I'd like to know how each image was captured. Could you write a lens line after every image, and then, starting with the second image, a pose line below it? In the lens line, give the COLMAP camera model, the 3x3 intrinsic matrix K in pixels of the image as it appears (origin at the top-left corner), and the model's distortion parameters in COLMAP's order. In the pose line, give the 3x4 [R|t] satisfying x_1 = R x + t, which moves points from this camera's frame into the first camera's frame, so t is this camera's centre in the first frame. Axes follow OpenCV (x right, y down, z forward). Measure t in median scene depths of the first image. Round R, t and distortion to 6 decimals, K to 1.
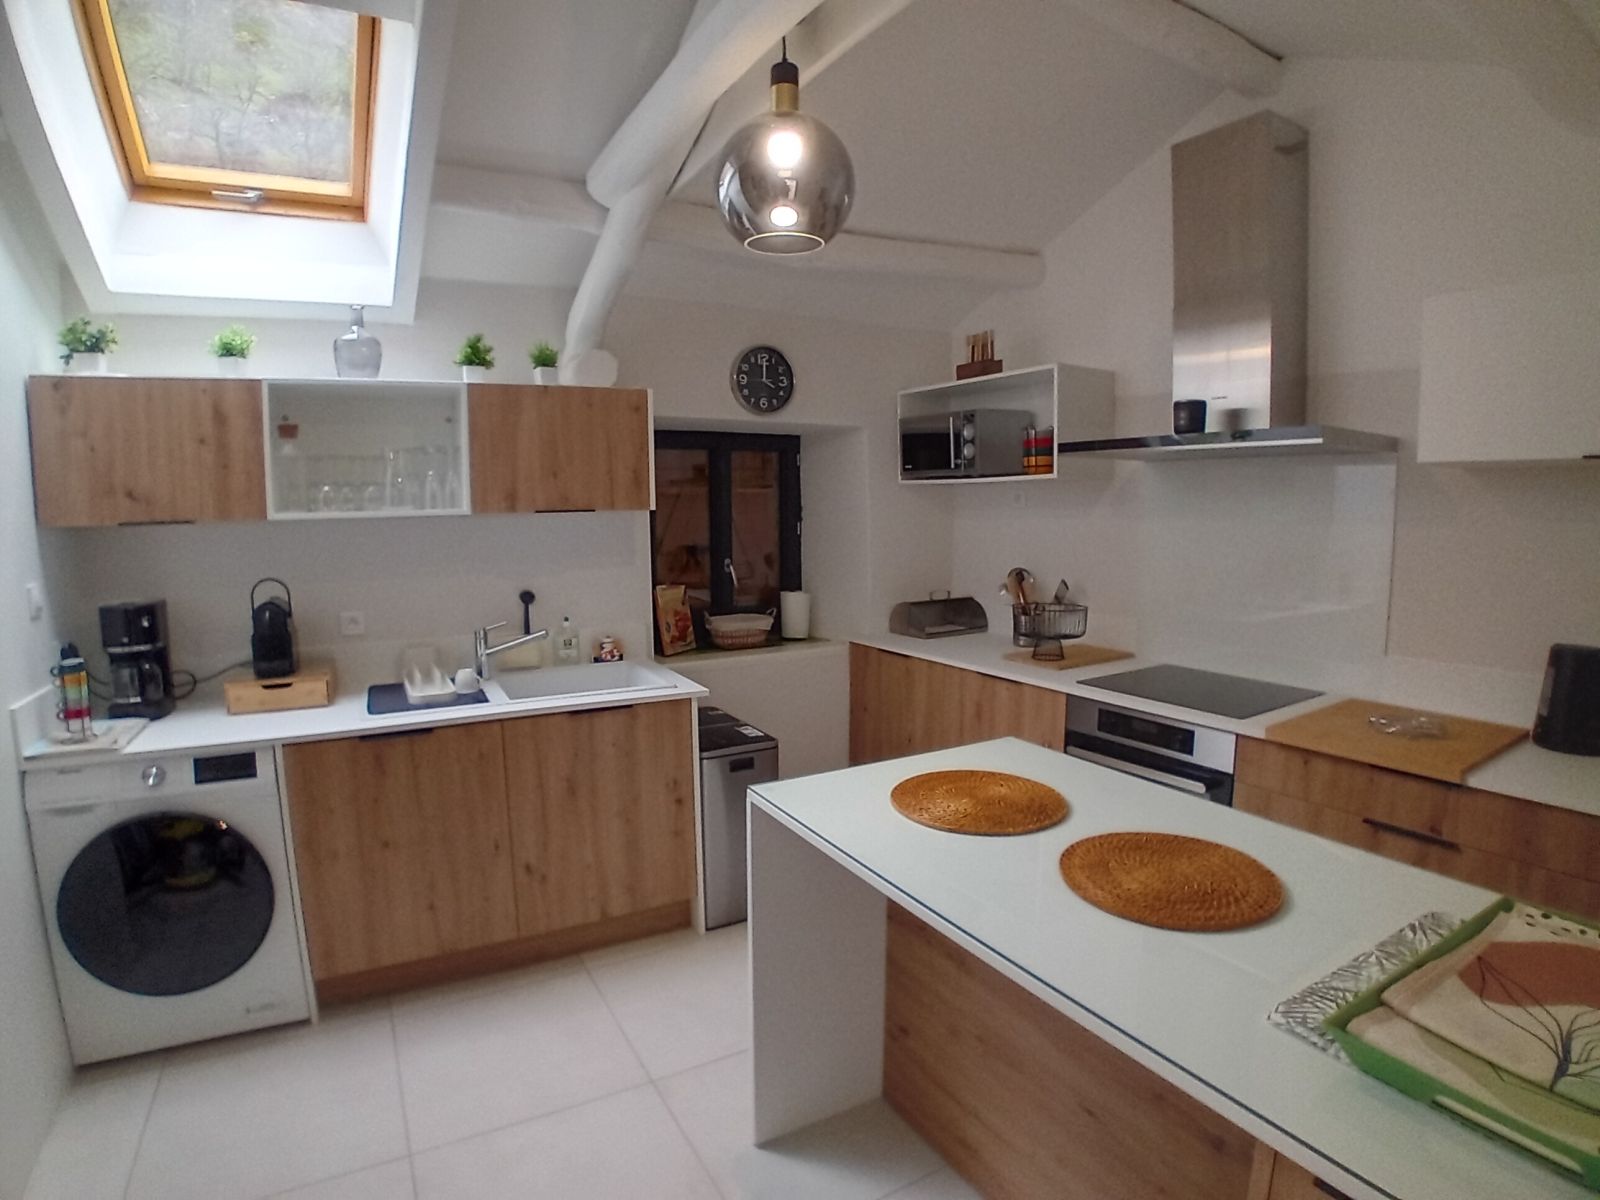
lens RADIAL K [[818.9, 0, 779.8], [0, 818.9, 581.7], [0, 0, 1]] dist [-0.118534, 0.012519]
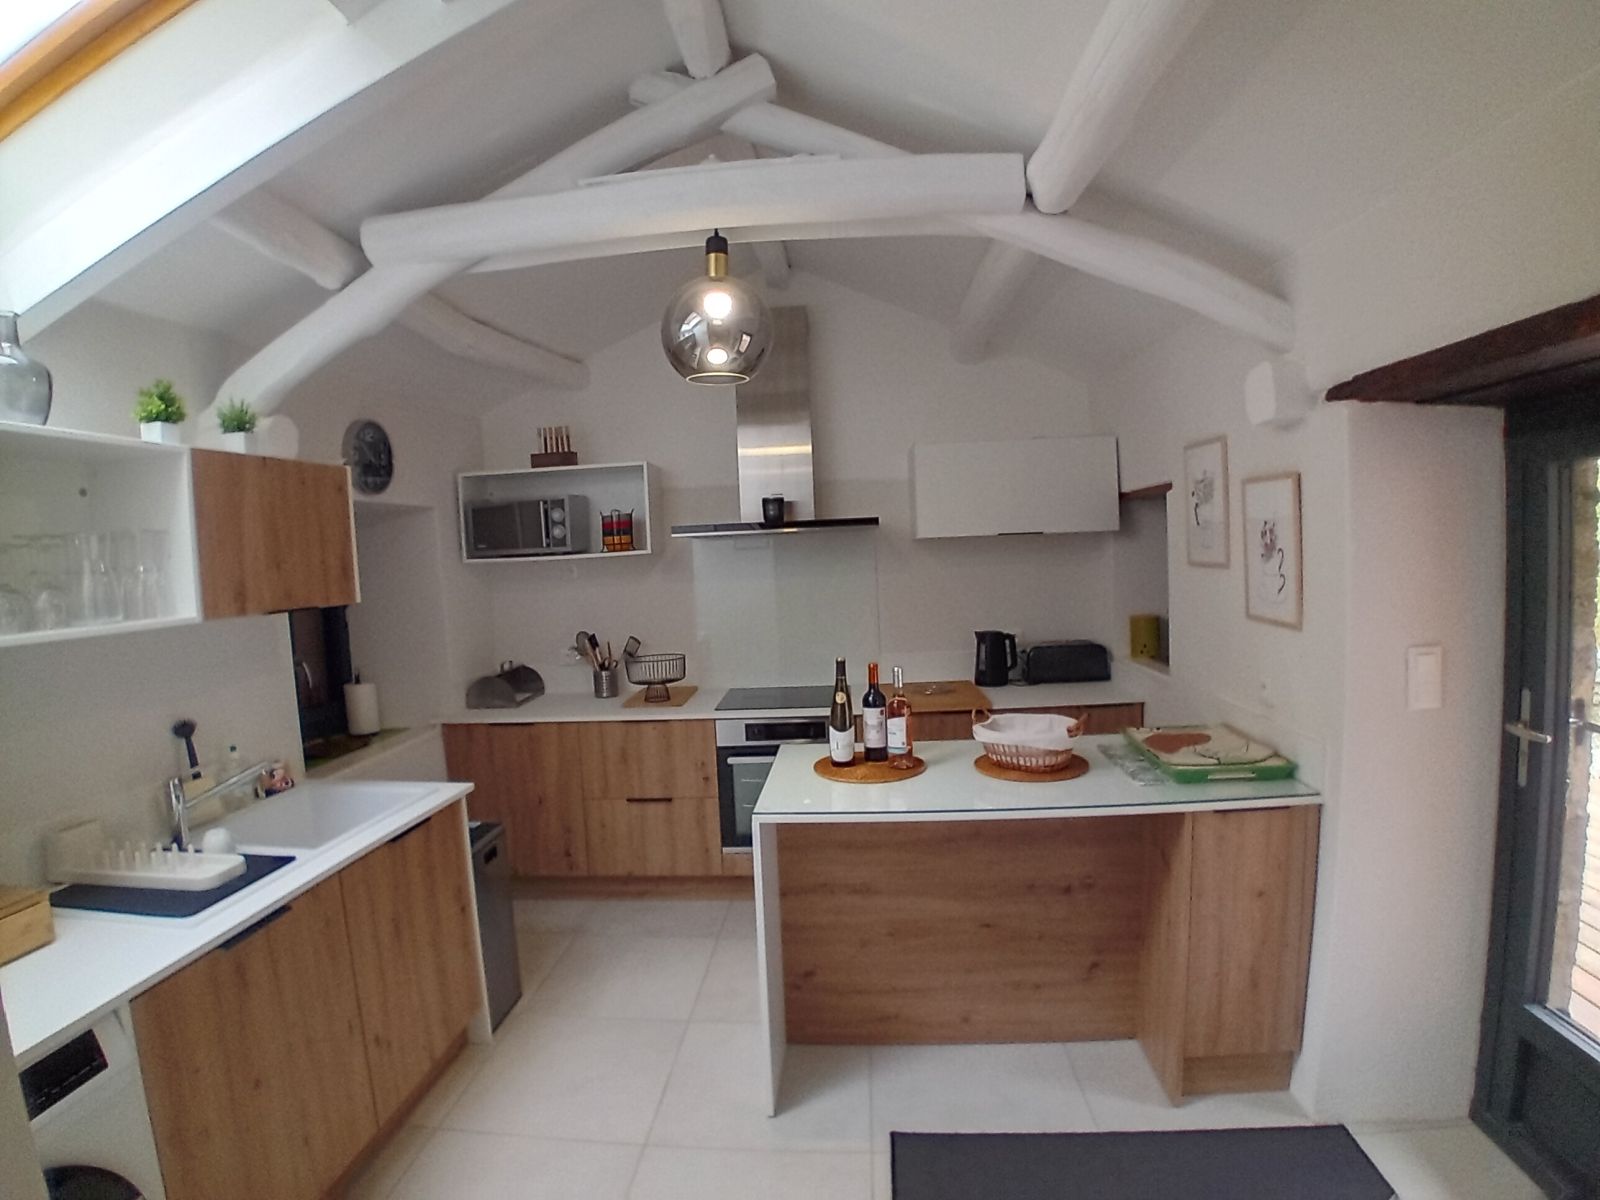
lens RADIAL K [[818.9, 0, 779.8], [0, 818.9, 581.7], [0, 0, 1]] dist [-0.118534, 0.012519]
pose [[0.558350, -0.050019, 0.828096, -0.580566], [0.114588, 0.993263, -0.017266, -0.041059], [-0.821654, 0.104530, 0.560320, 0.135761]]
